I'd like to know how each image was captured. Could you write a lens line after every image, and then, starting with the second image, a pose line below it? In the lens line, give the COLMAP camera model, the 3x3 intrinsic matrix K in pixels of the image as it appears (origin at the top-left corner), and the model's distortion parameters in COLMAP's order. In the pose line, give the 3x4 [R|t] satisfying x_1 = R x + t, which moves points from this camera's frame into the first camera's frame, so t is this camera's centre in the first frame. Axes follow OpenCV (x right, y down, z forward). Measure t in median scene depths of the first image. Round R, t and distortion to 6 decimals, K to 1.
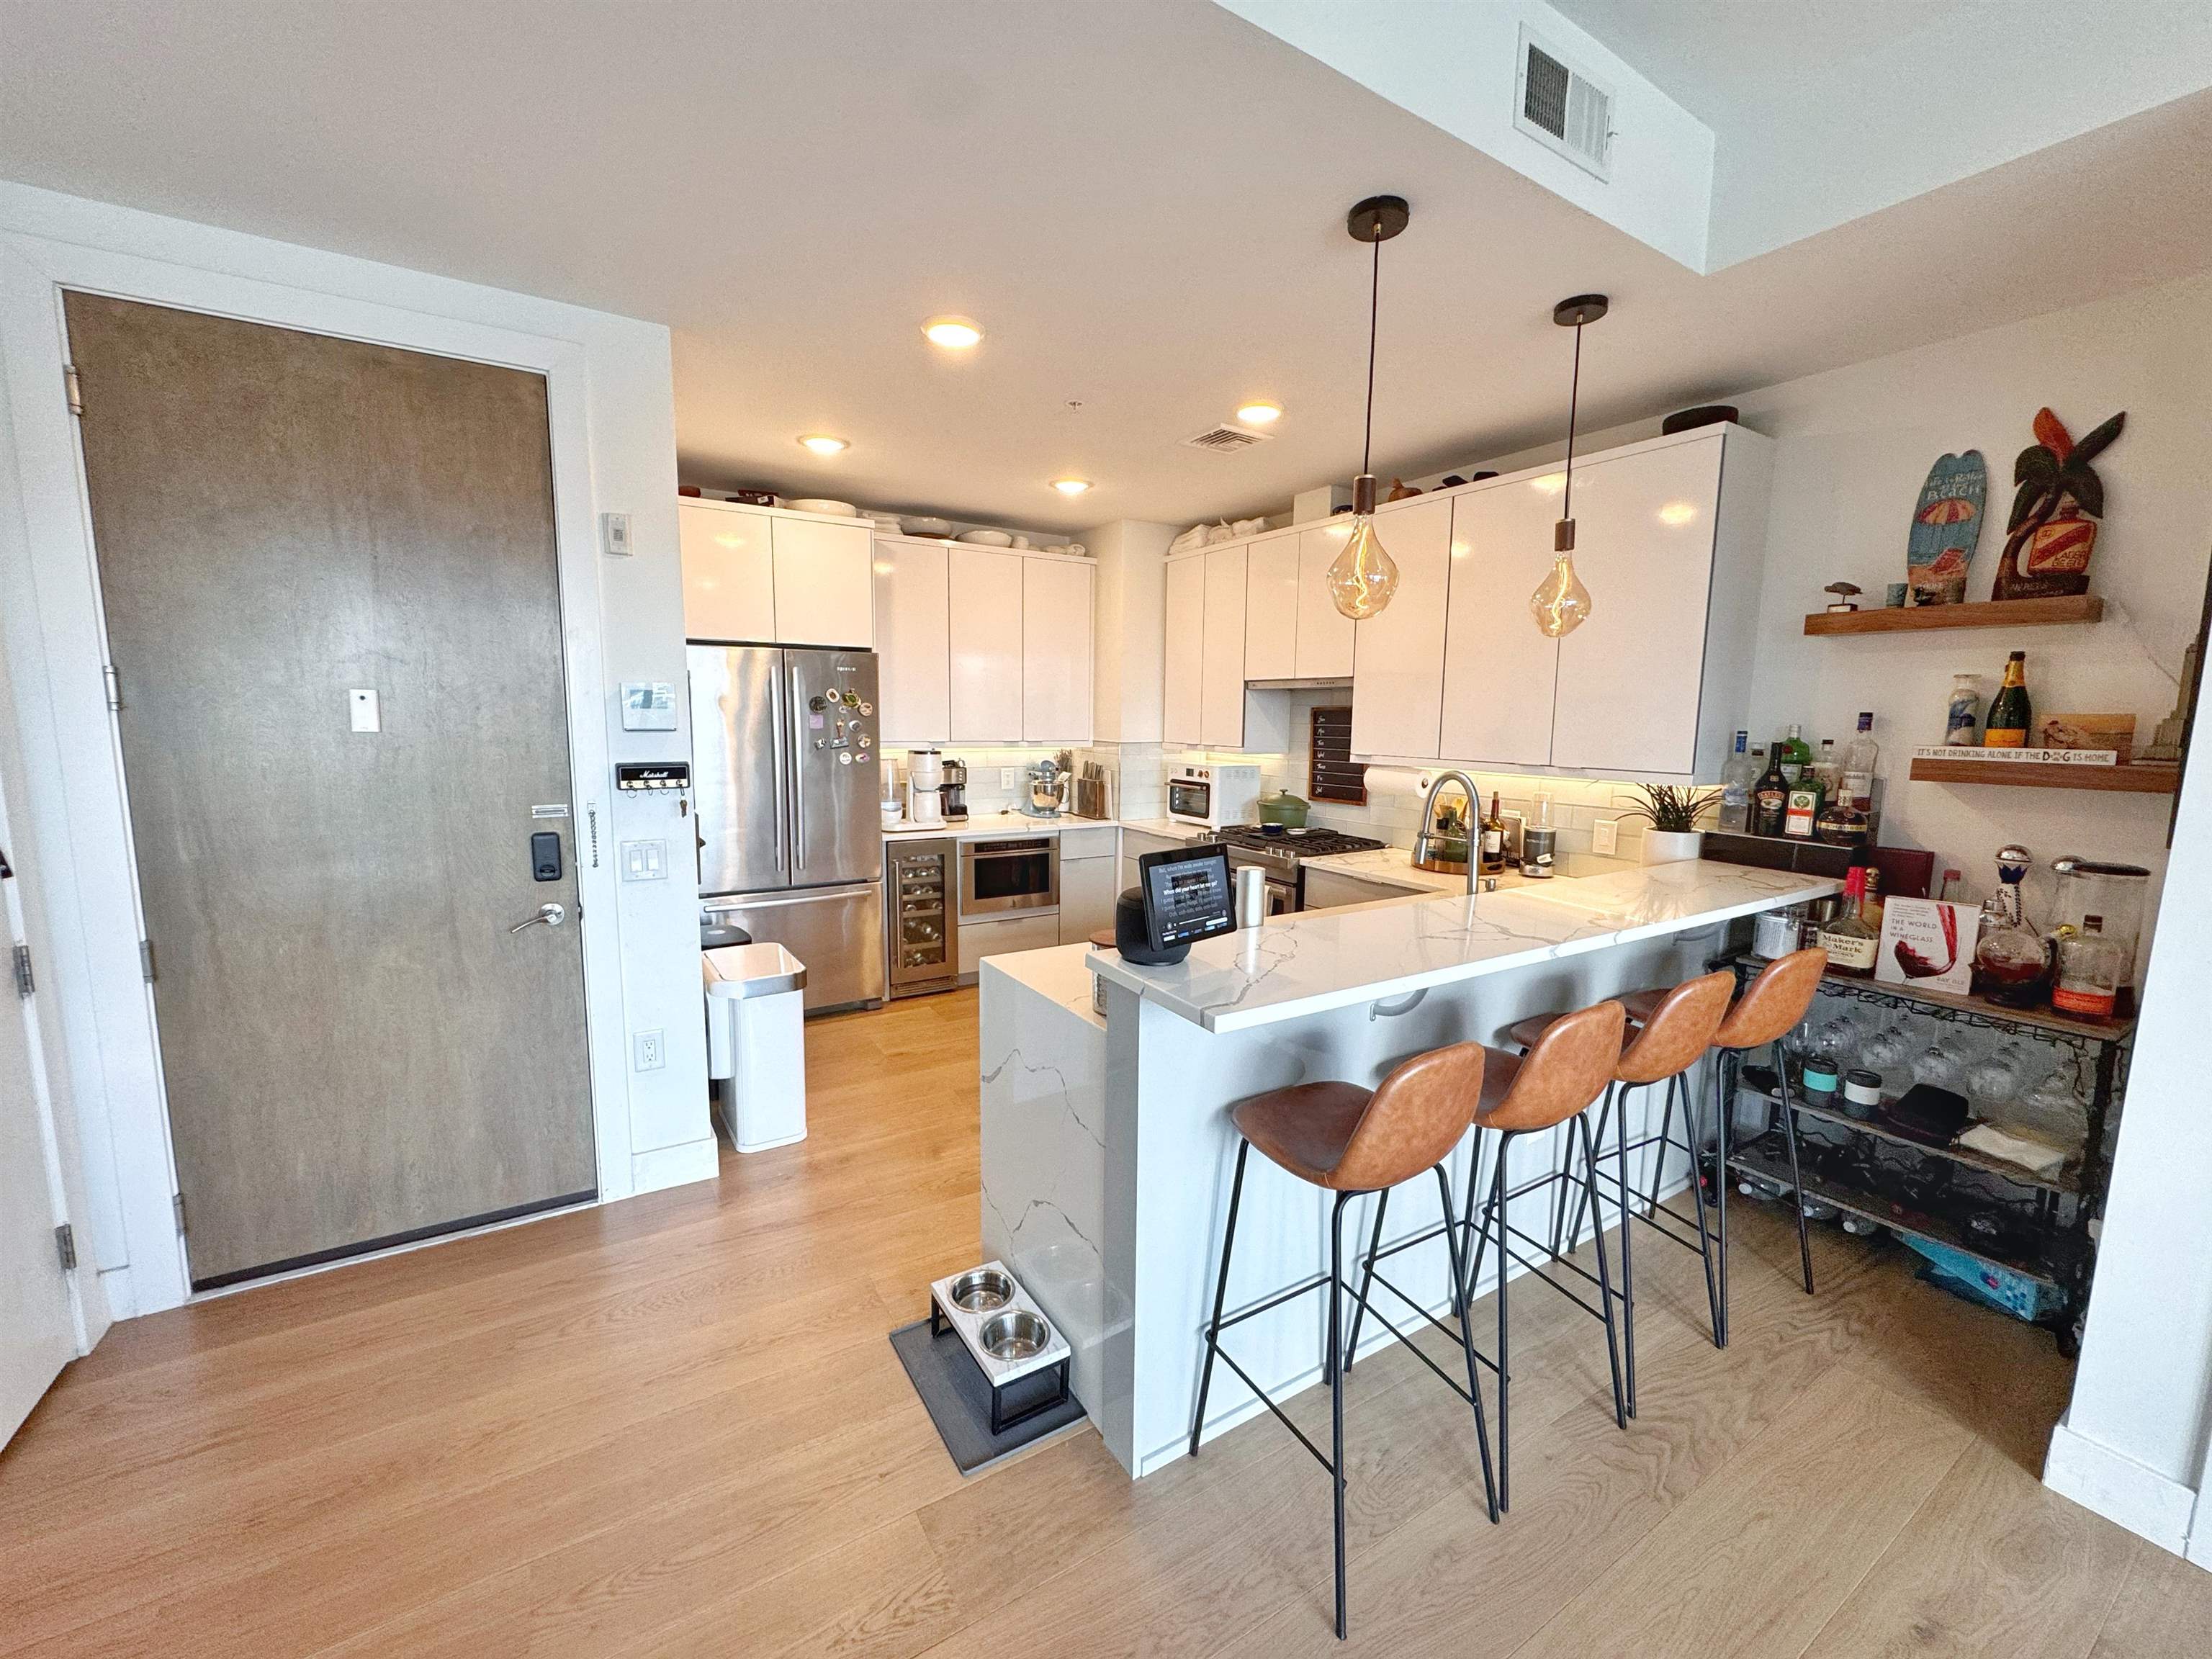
lens RADIAL K [[885.7, 0, 1107.7], [0, 885.7, 827.3], [0, 0, 1]] dist [-0.000220, 0.000324]
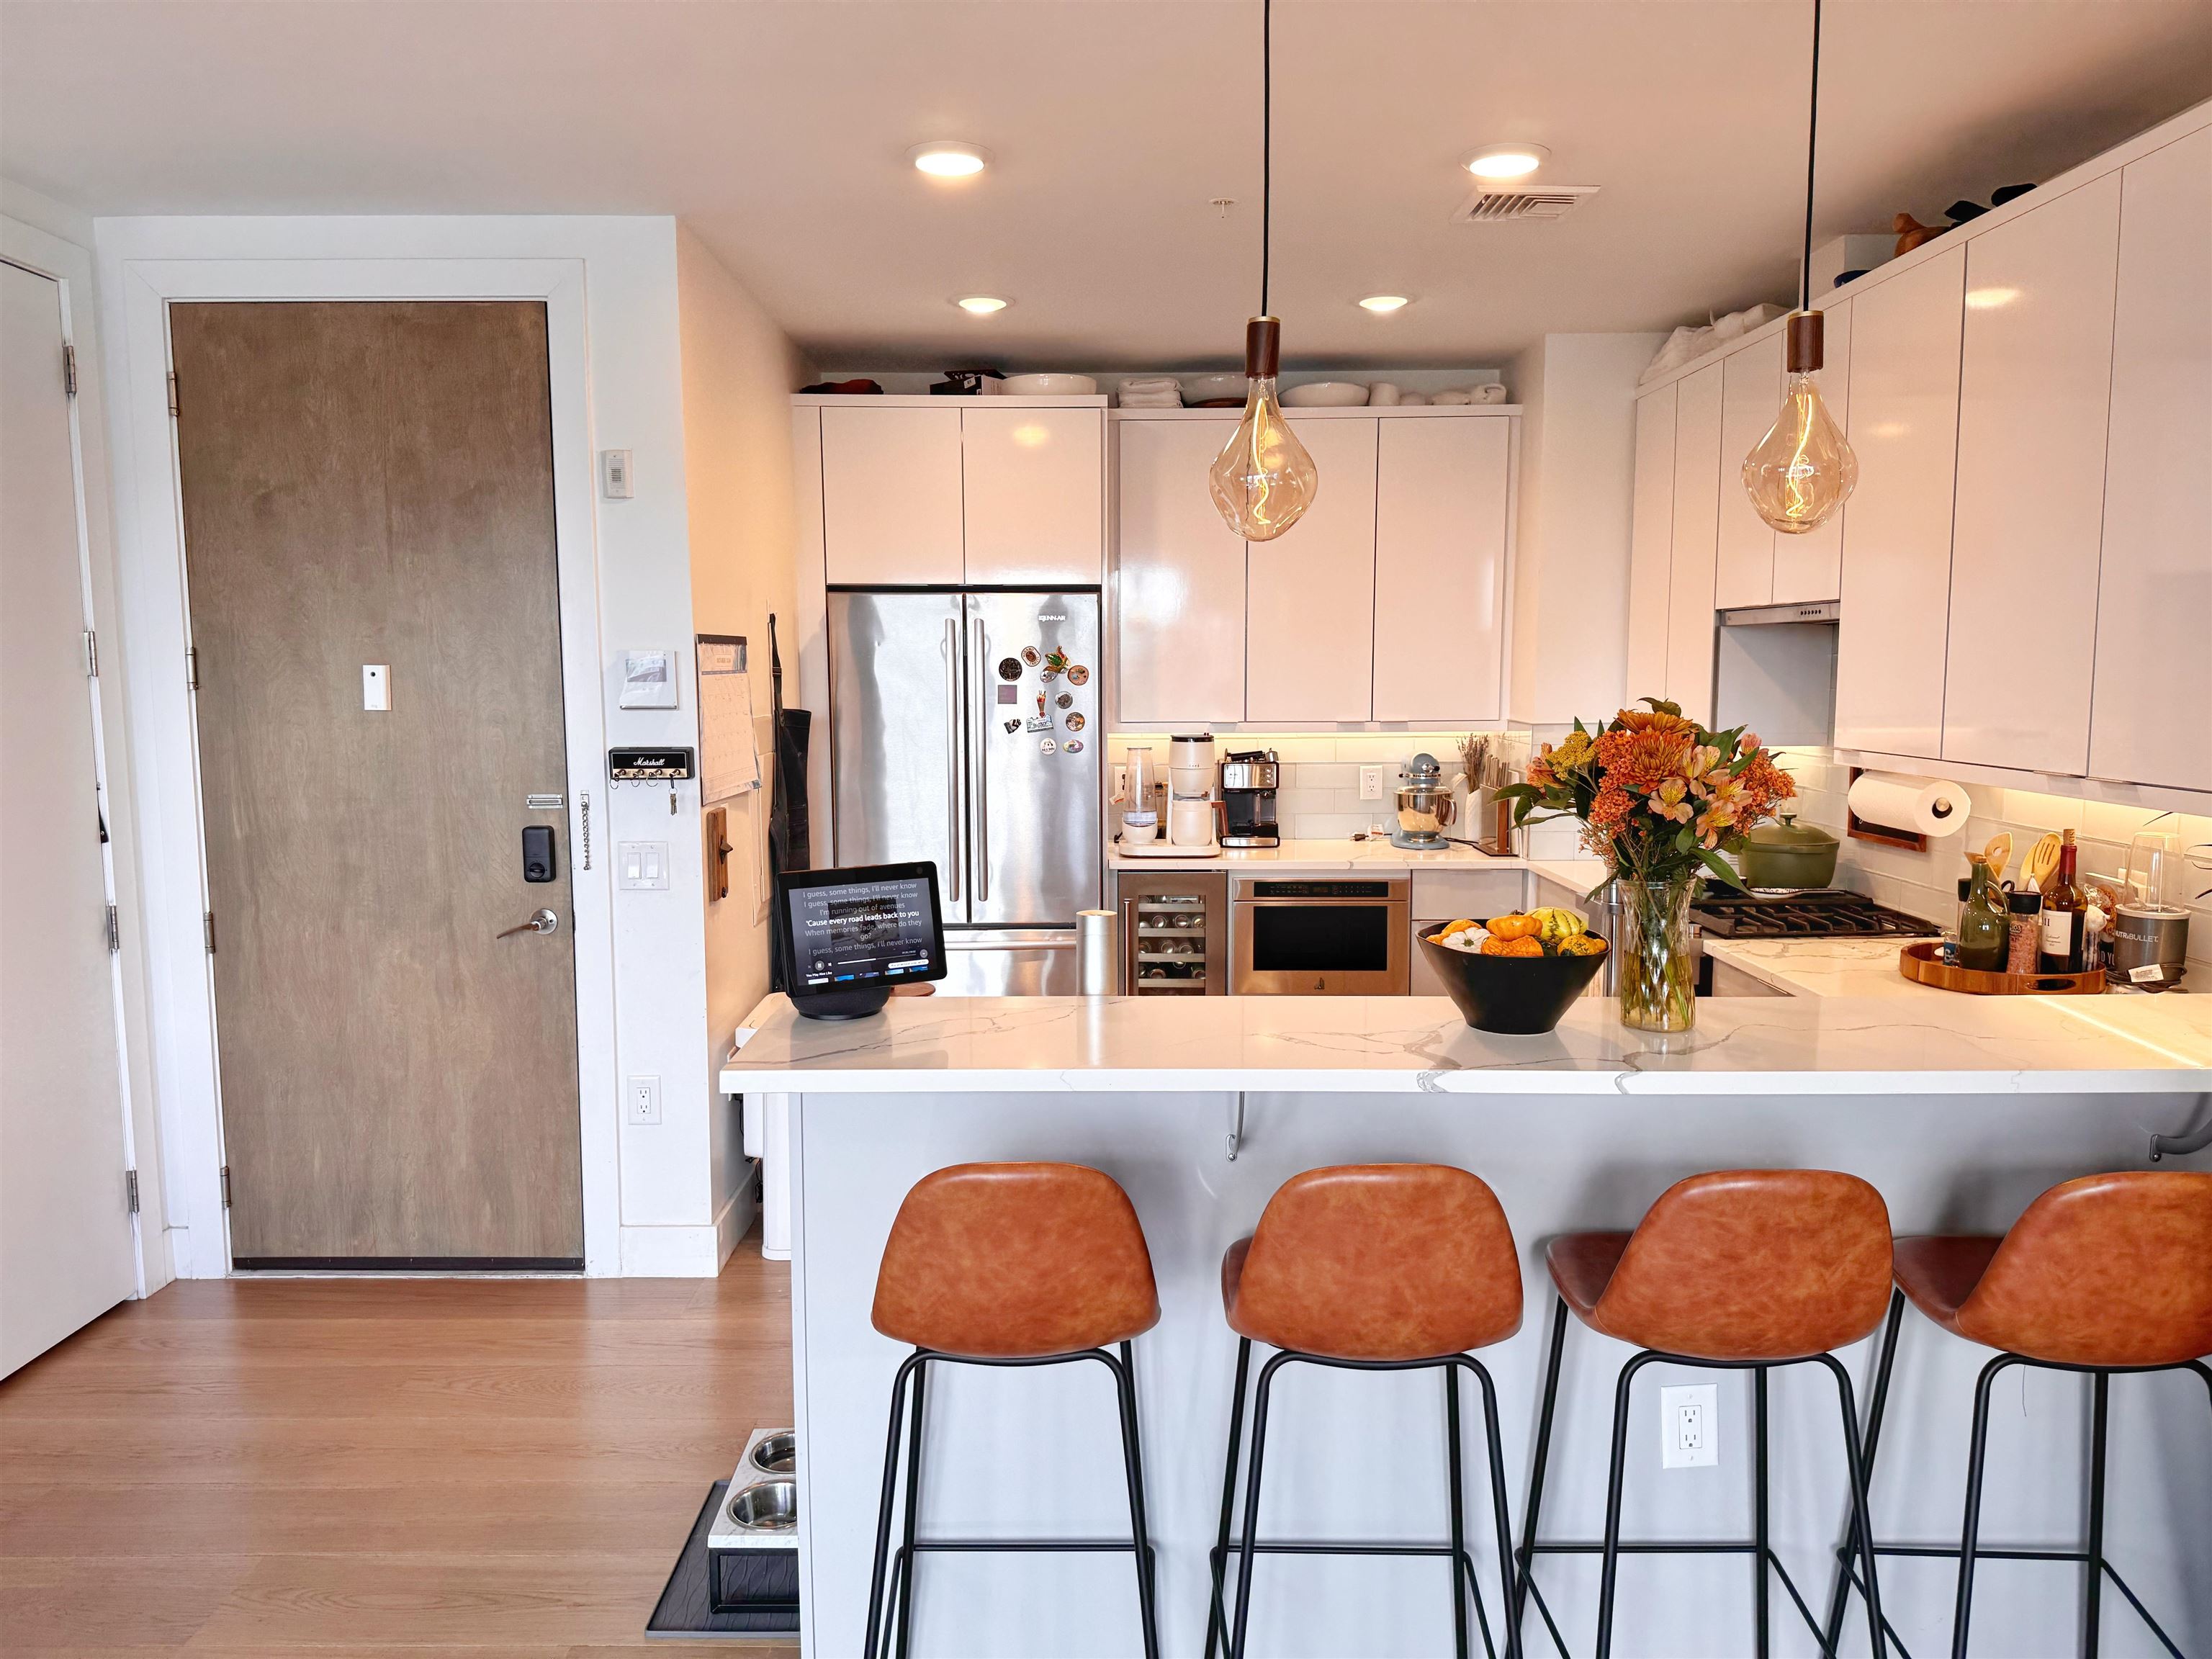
lens RADIAL K [[1561.6, 0, 1103.3], [0, 1561.6, 838.6], [0, 0, 1]] dist [0.098555, -0.143917]
pose [[0.848508, 0.043496, -0.527392, 0.462822], [-0.053512, 0.998560, -0.003738, -0.003974], [0.526470, 0.031393, 0.849614, -0.014034]]
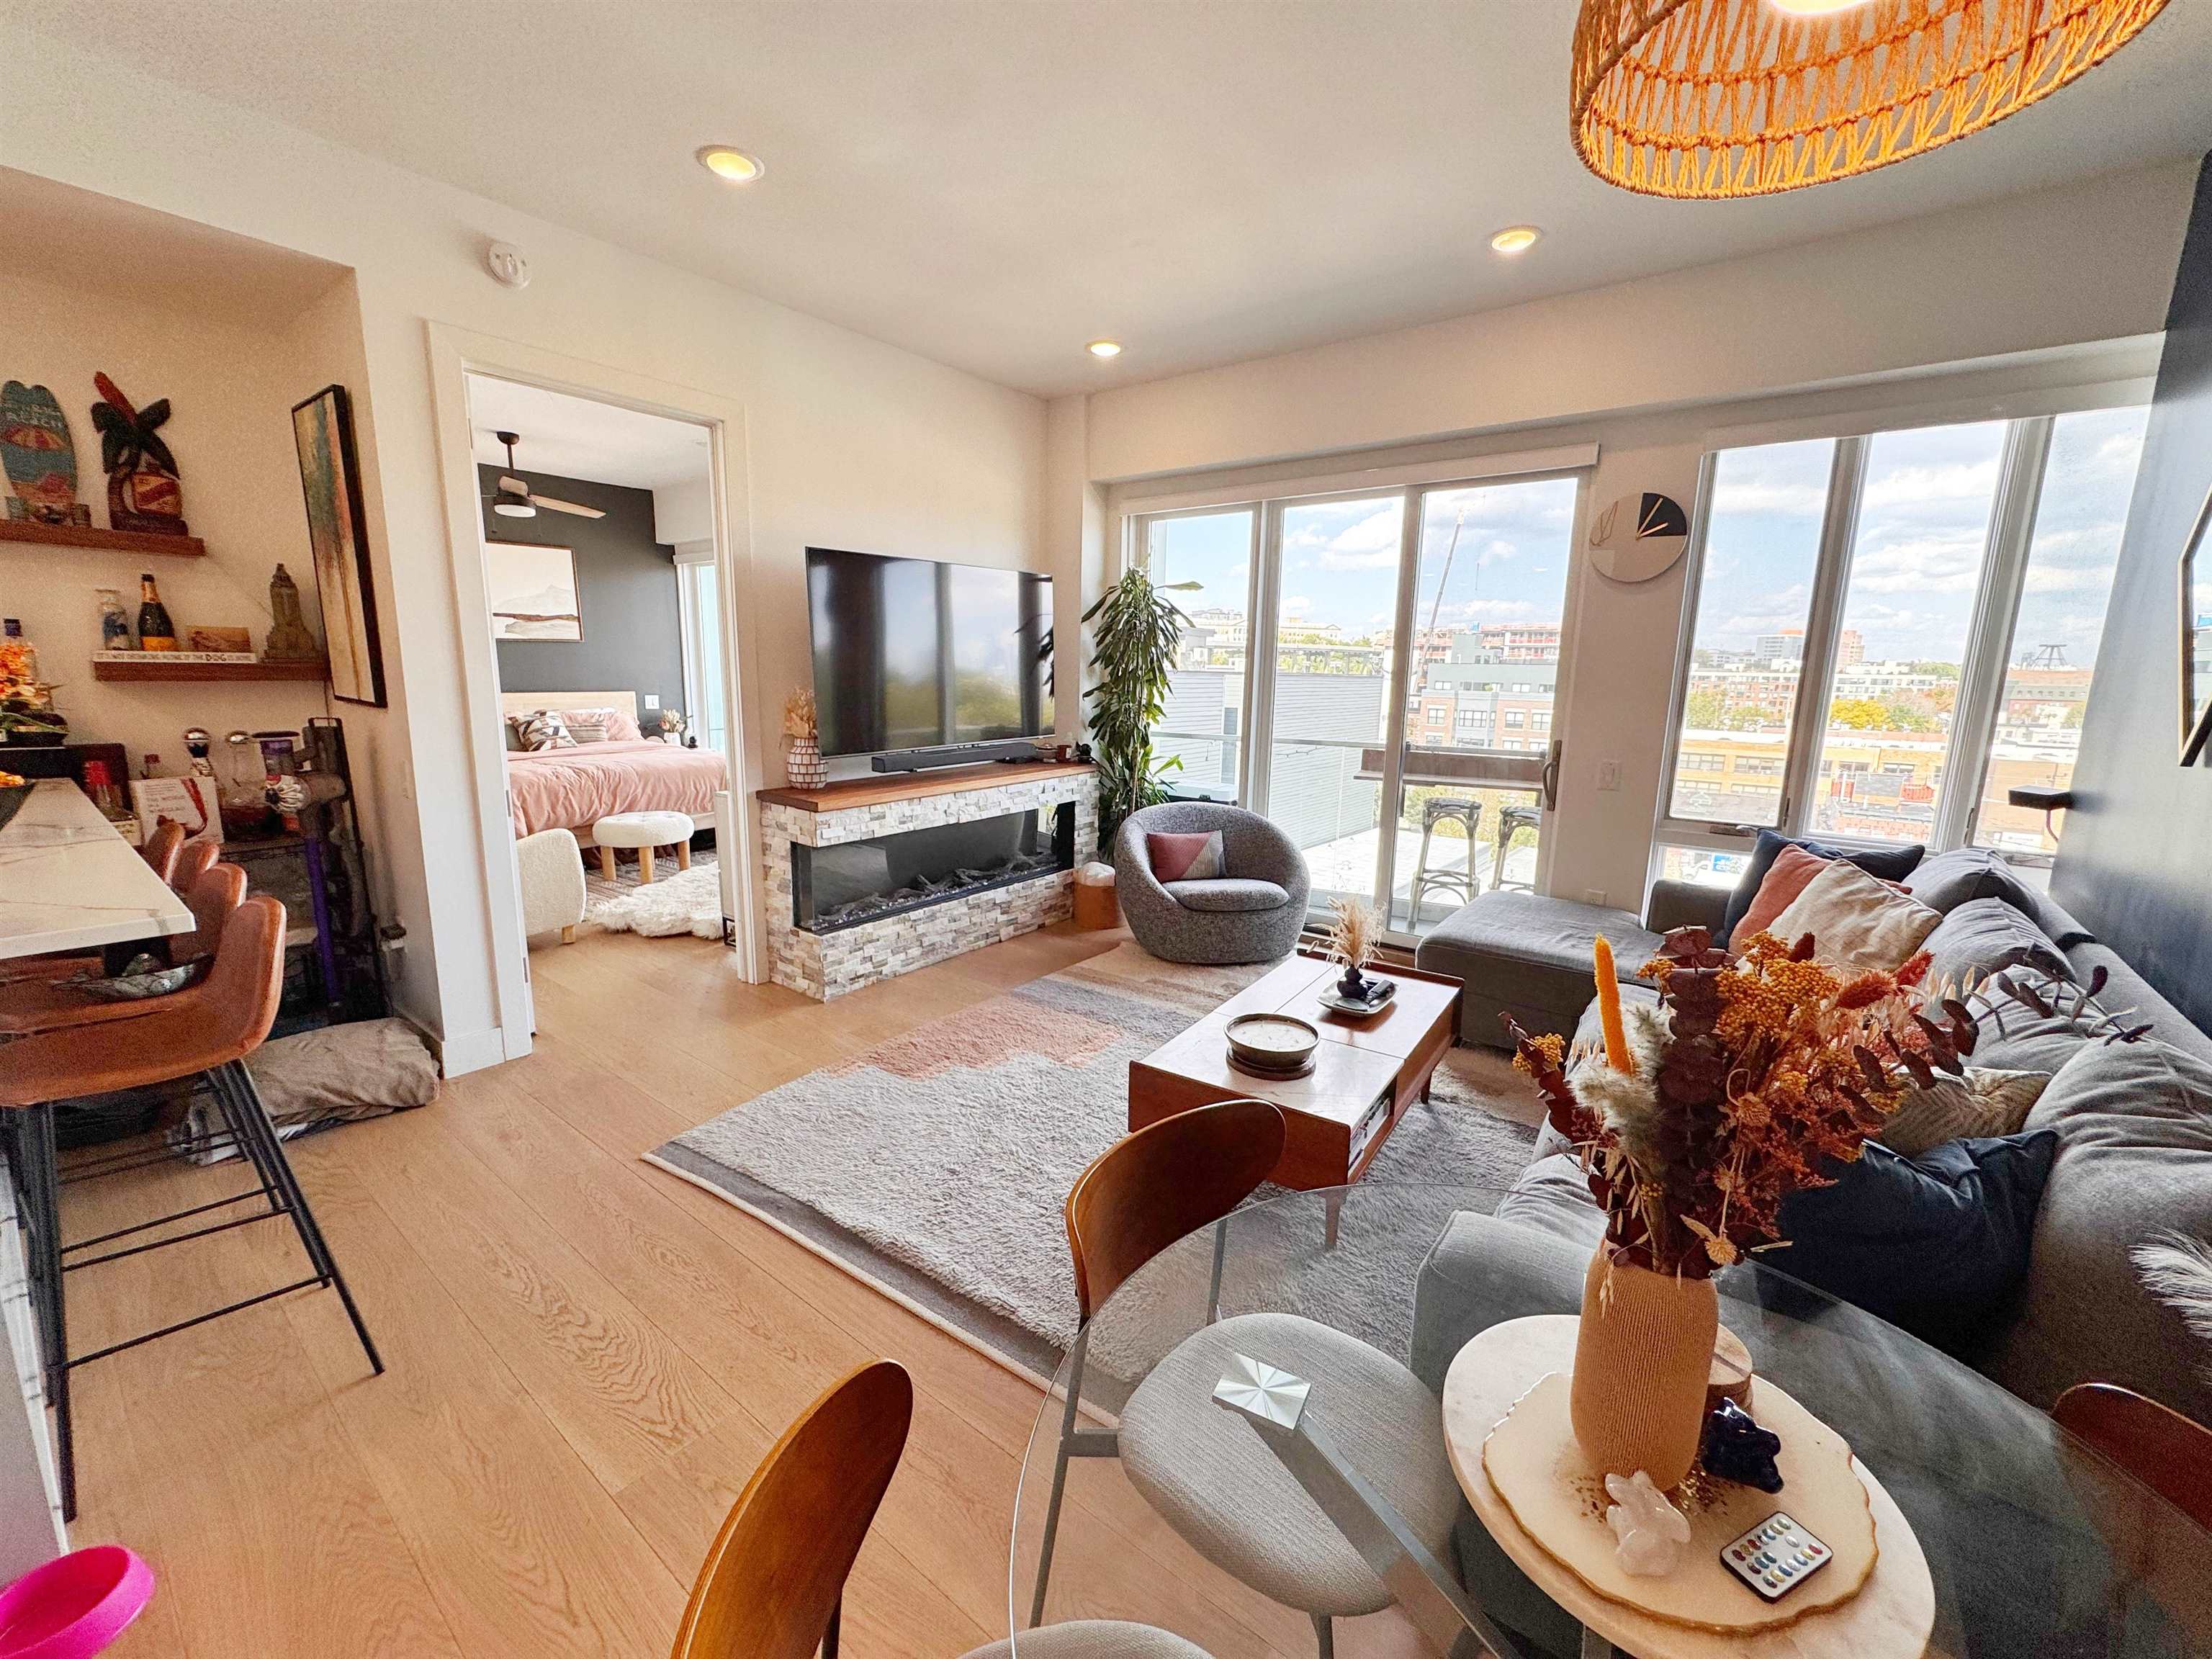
lens RADIAL K [[885.7, 0, 1107.7], [0, 885.7, 827.3], [0, 0, 1]] dist [-0.000220, 0.000324]
pose [[-0.355777, -0.180917, 0.916893, -0.453794], [0.097390, 0.968565, 0.228903, -0.003668], [-0.929483, 0.170734, -0.326973, 0.137922]]
